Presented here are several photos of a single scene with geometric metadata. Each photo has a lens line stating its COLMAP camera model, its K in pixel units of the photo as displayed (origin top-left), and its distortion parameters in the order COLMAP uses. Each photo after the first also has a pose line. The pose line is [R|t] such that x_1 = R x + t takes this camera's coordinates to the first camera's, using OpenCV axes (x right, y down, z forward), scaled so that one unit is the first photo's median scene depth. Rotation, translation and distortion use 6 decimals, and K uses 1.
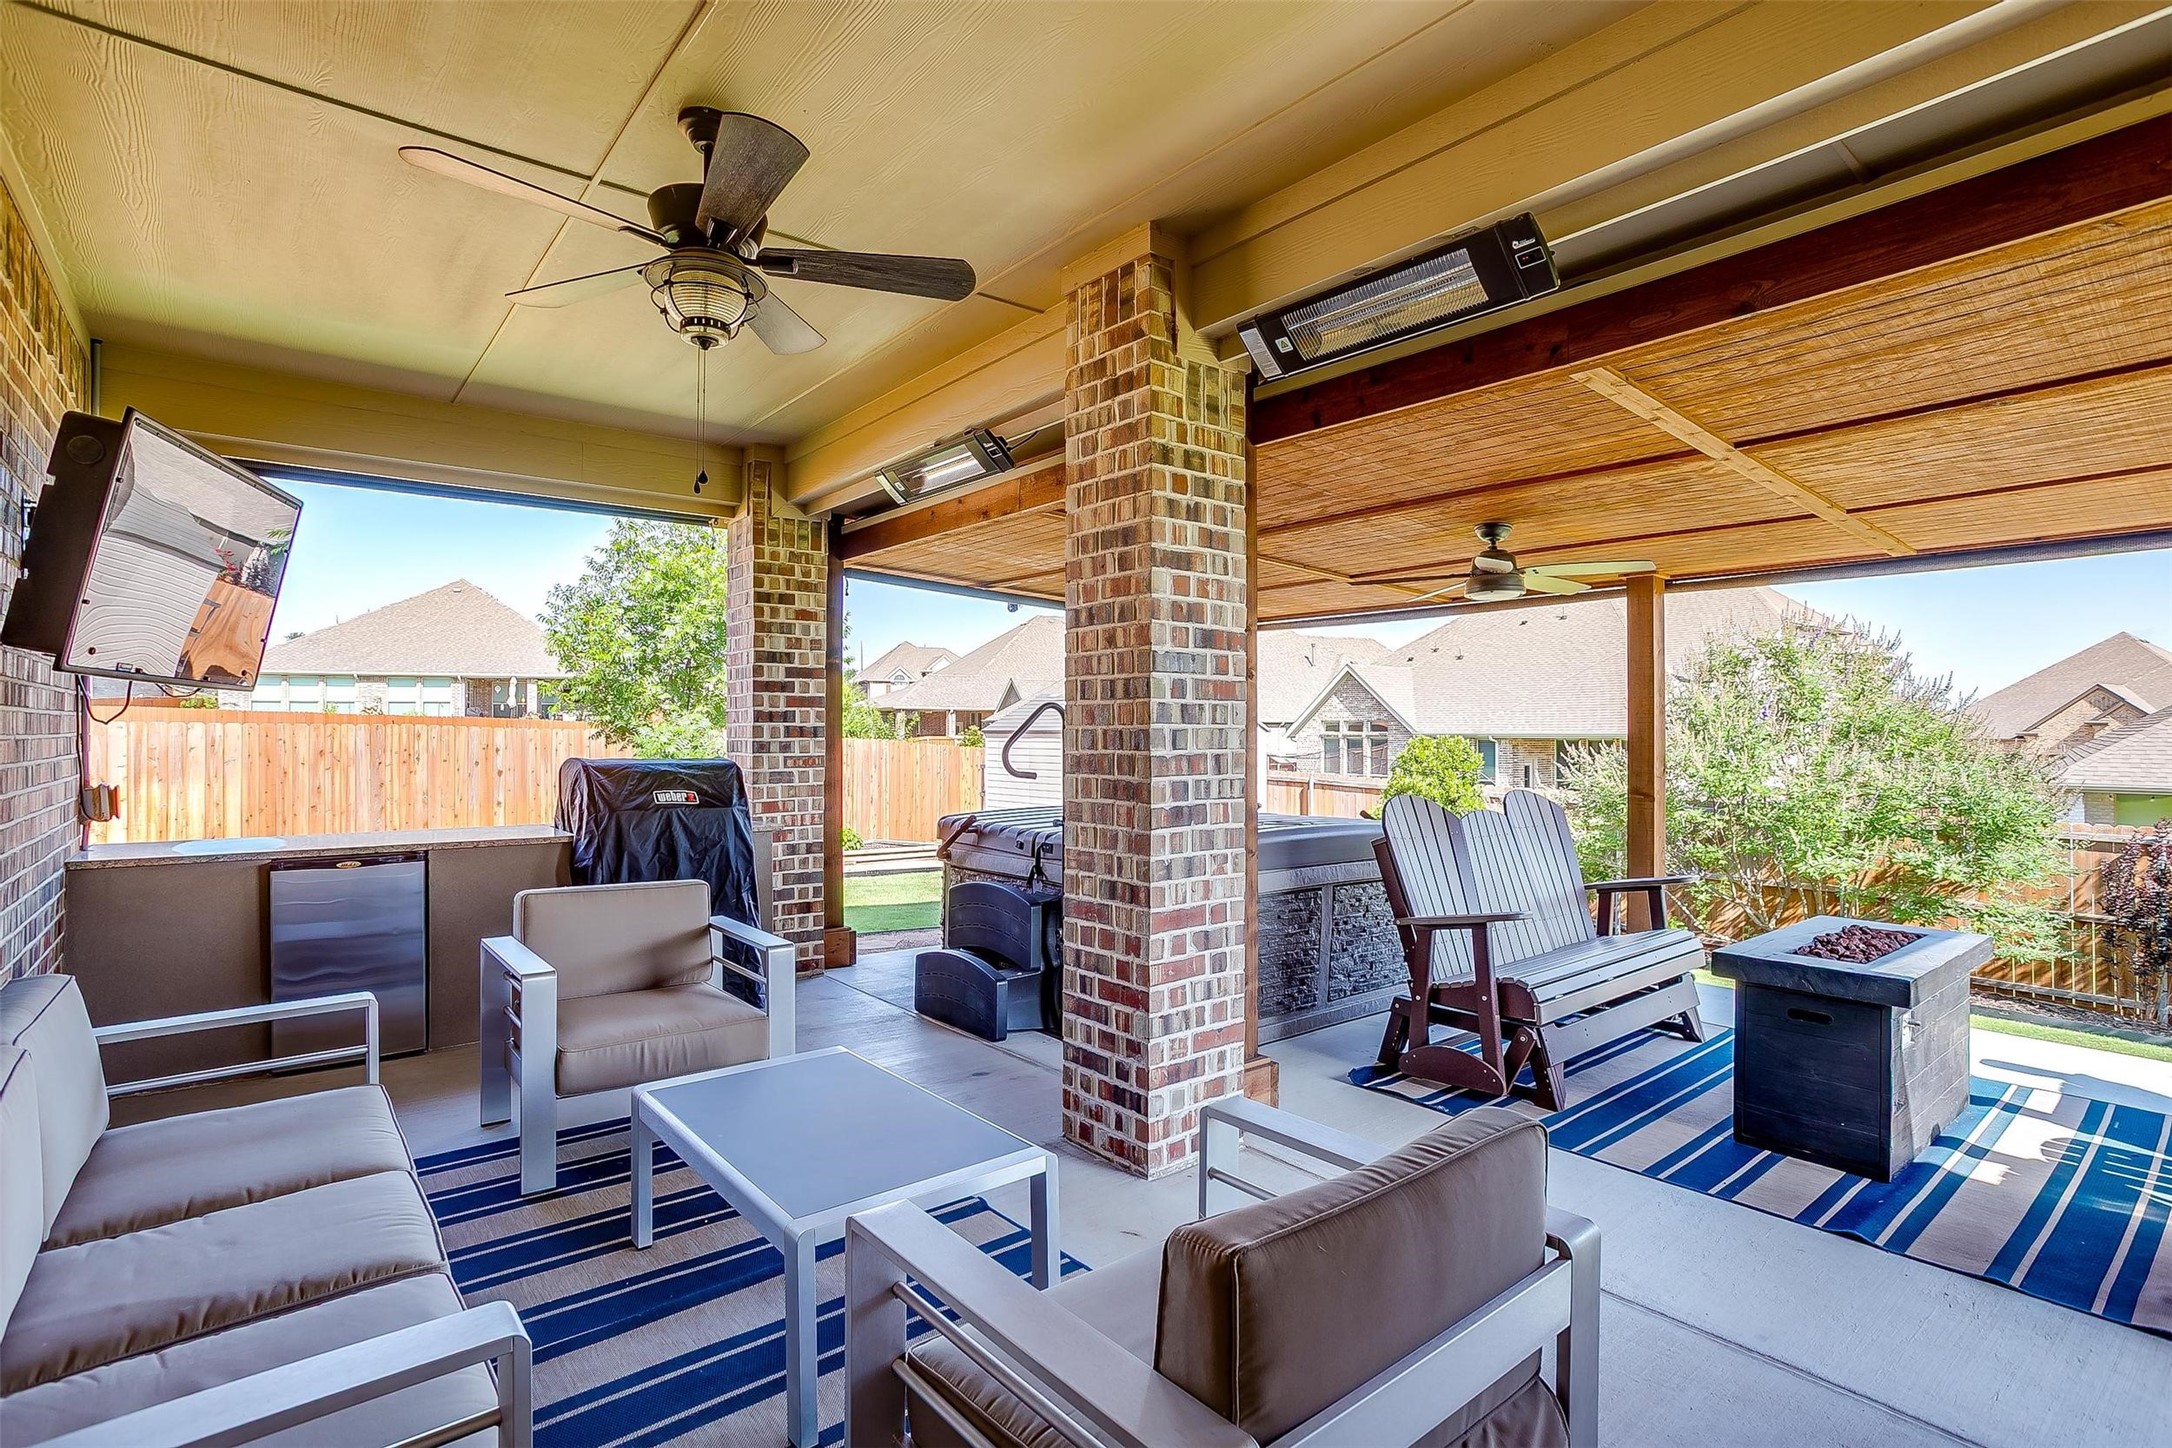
lens RADIAL K [[1049.0, 0, 1092.2], [0, 1049.0, 730.0], [0, 0, 1]] dist [-0.049533, 0.024294]
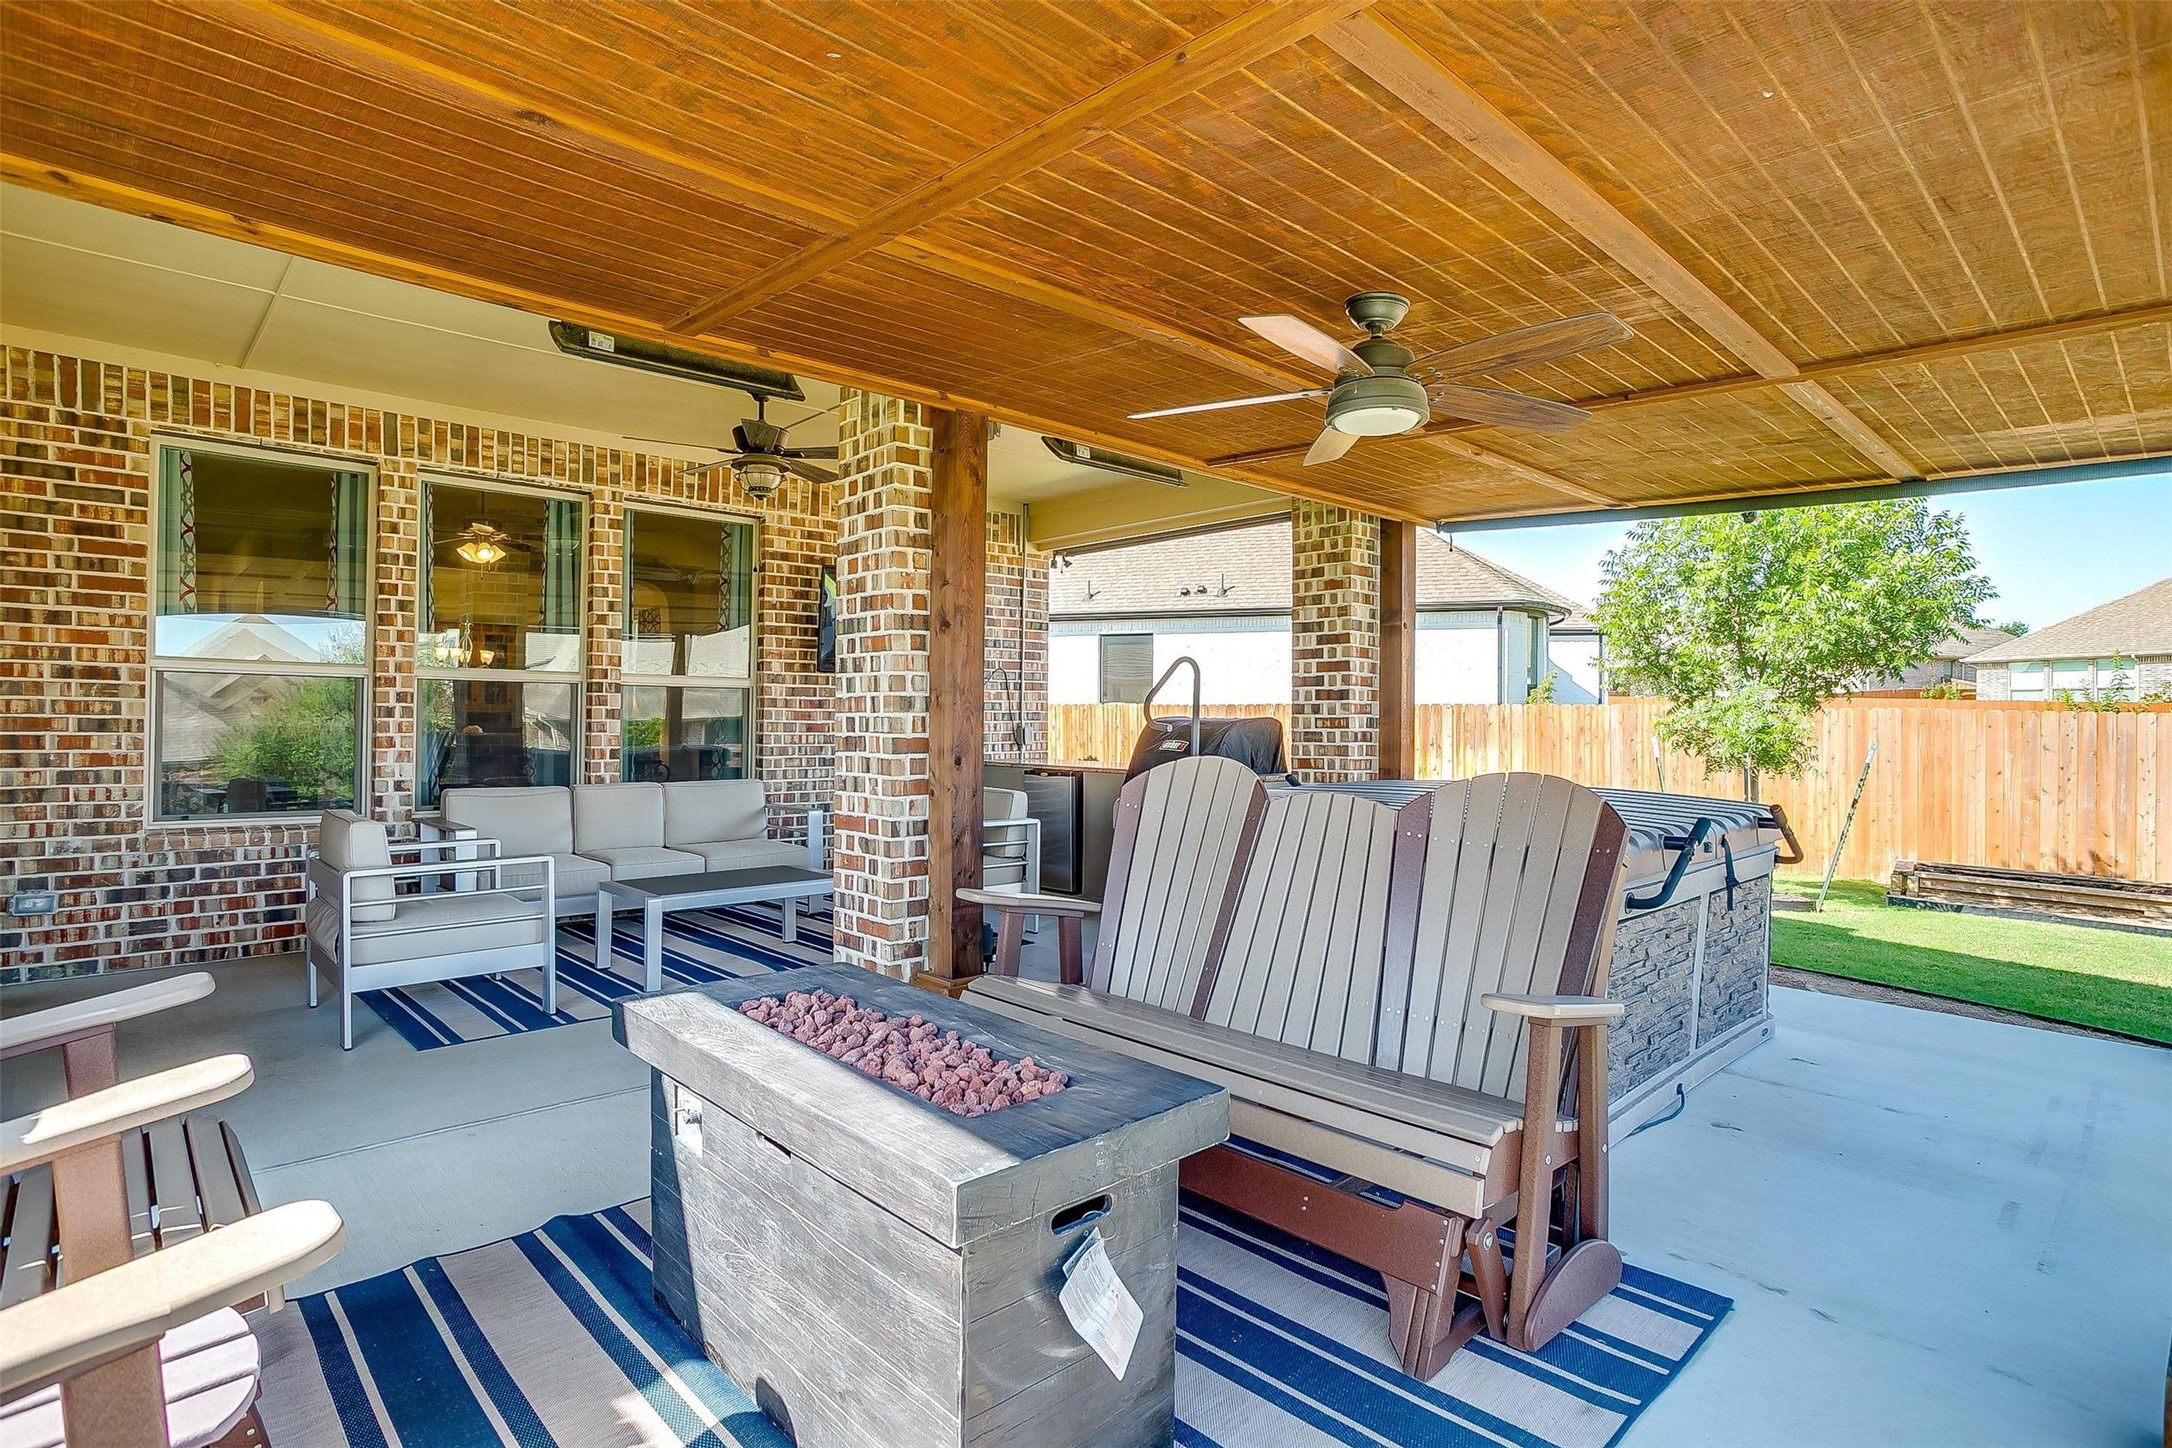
lens RADIAL K [[1113.7, 0, 1083.9], [0, 1113.7, 722.9], [0, 0, 1]] dist [-0.029022, -0.000340]
pose [[0.072851, 0.001580, -0.997342, 1.132363], [-0.004153, 0.999991, 0.001281, 0.040720], [0.997334, 0.004048, 0.072857, 0.908107]]
